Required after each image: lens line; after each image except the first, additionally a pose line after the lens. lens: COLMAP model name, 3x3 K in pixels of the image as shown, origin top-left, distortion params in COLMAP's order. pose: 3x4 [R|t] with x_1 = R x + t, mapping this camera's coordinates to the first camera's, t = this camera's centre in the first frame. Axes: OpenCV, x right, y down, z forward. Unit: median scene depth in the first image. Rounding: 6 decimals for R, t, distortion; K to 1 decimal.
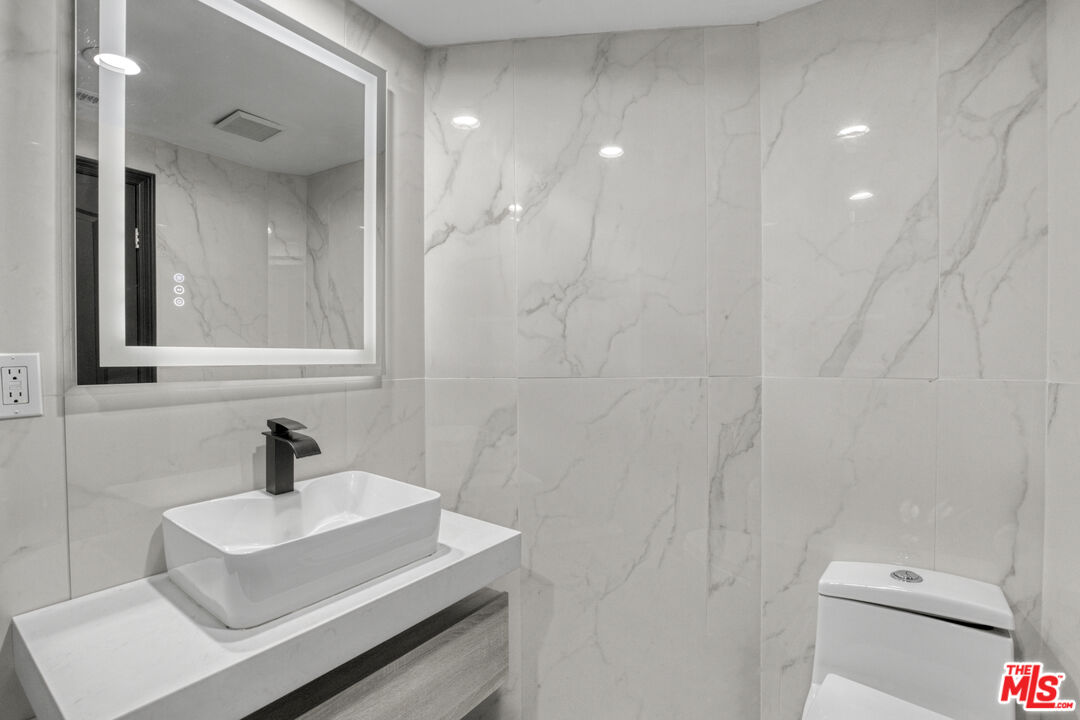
lens RADIAL K [[494.8, 0, 542.5], [0, 494.8, 359.4], [0, 0, 1]] dist [-0.026778, 0.000818]
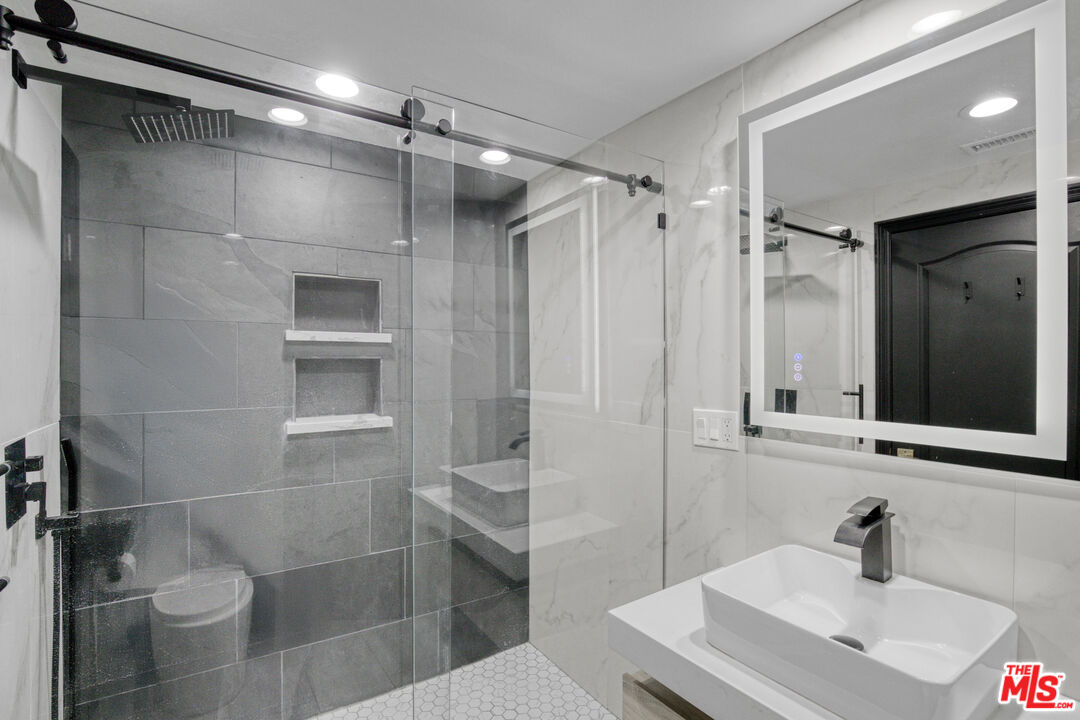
lens RADIAL K [[494.8, 0, 541.0], [0, 494.8, 361.0], [0, 0, 1]] dist [-0.026778, 0.000818]
pose [[-0.347332, 0.004641, -0.937731, 0.621370], [0.001217, 0.999989, 0.004498, -0.165447], [0.937742, 0.000421, -0.347334, 0.830162]]
